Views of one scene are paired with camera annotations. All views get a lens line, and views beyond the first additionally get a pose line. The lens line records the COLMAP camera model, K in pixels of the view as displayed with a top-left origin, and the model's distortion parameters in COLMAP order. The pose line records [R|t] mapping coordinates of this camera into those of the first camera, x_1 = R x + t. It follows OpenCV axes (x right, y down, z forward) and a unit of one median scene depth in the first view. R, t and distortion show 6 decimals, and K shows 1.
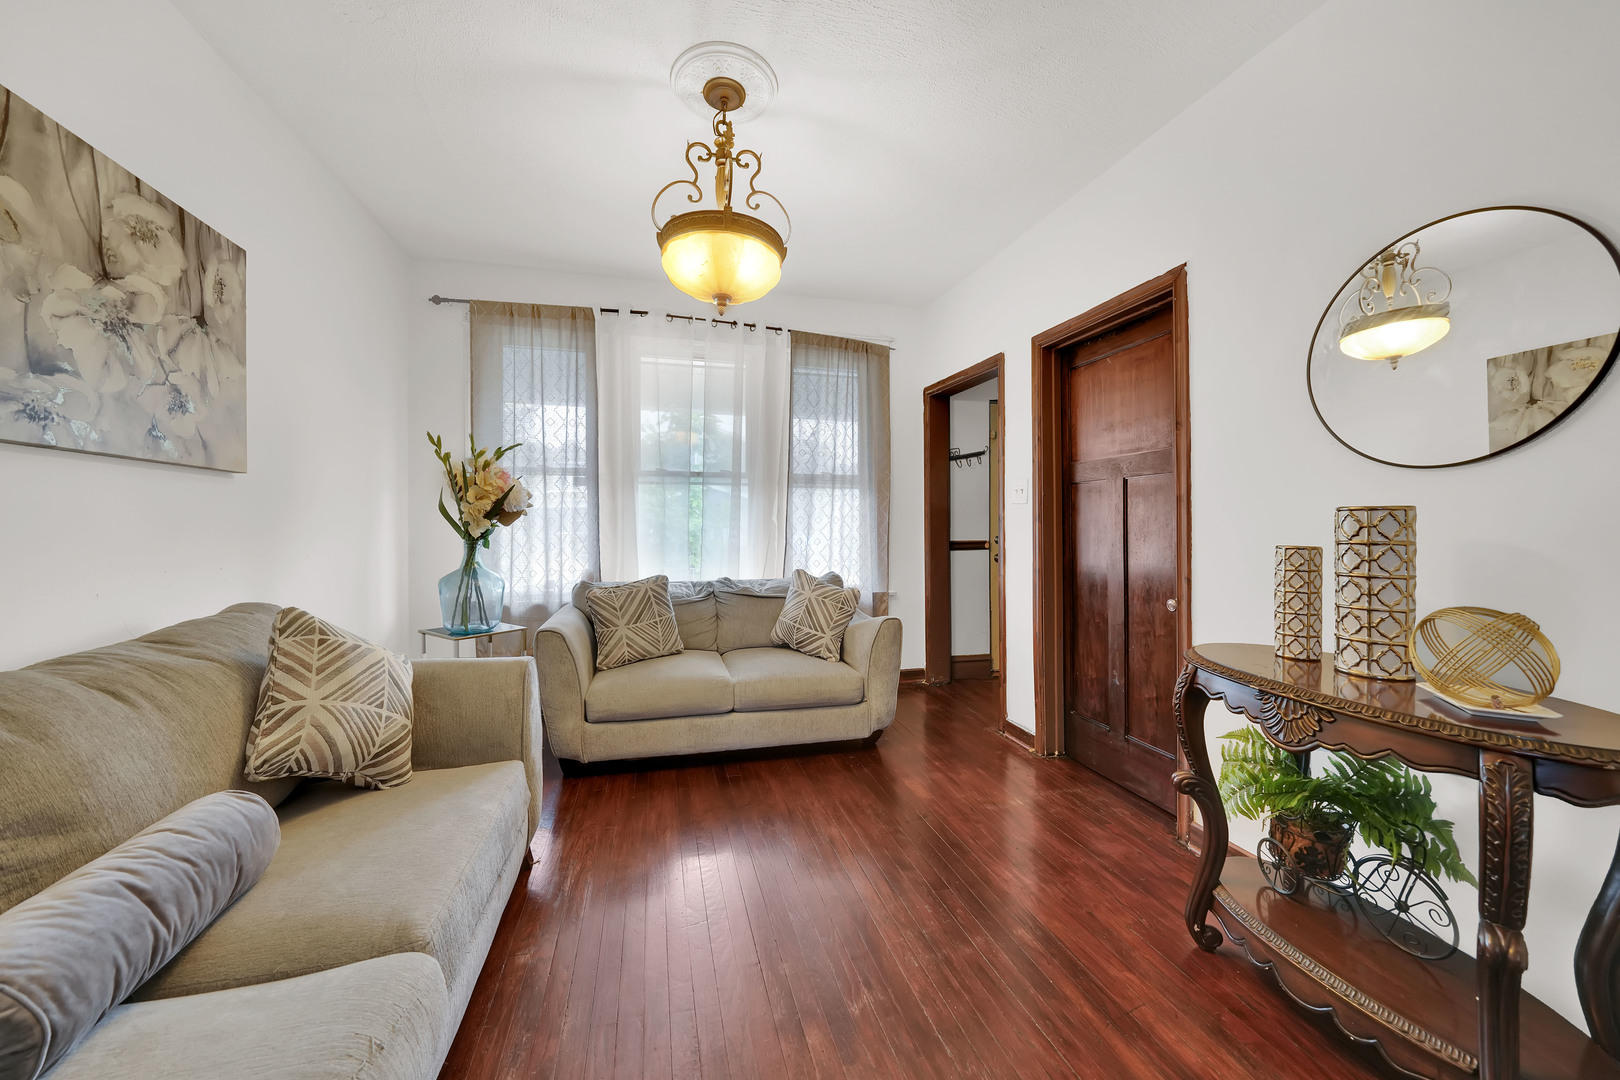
lens RADIAL K [[594.8, 0, 813.9], [0, 594.8, 551.6], [0, 0, 1]] dist [-0.000847, -0.000107]
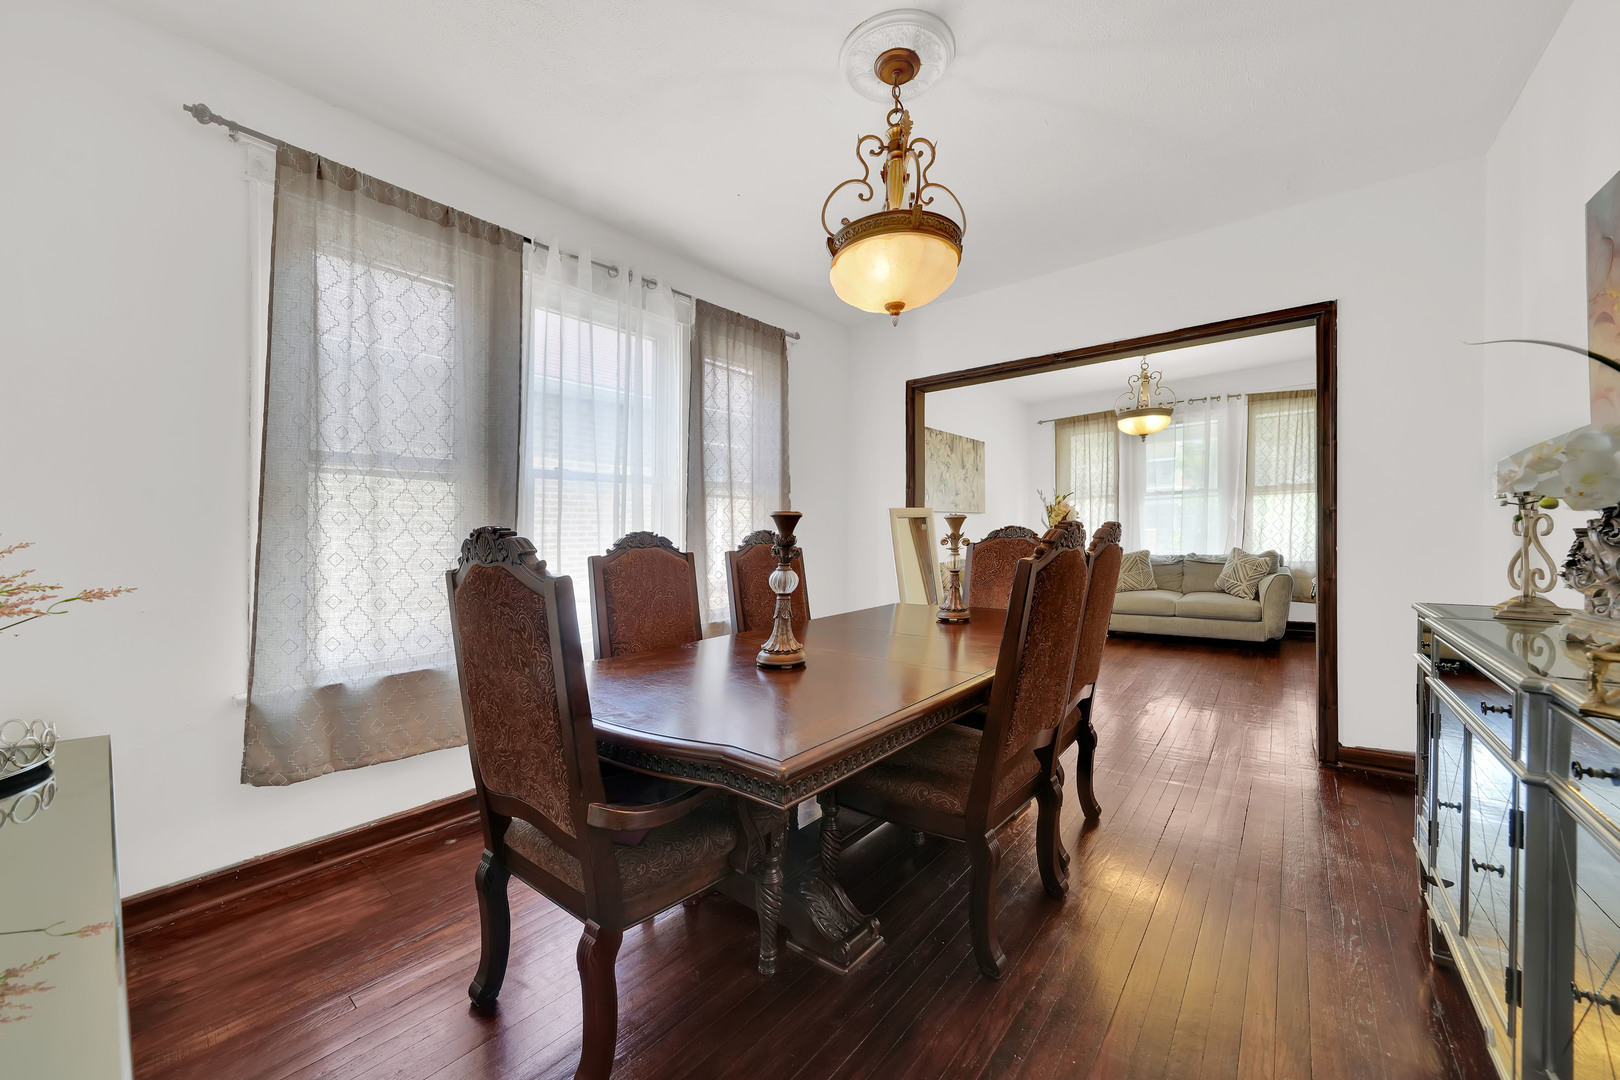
lens RADIAL K [[594.8, 0, 810.6], [0, 594.8, 548.1], [0, 0, 1]] dist [-0.000847, -0.000107]
pose [[0.595429, 0.003186, -0.803402, 1.121186], [0.005642, 0.999951, 0.008147, 0.019528], [0.803388, -0.009384, 0.595381, -1.780361]]
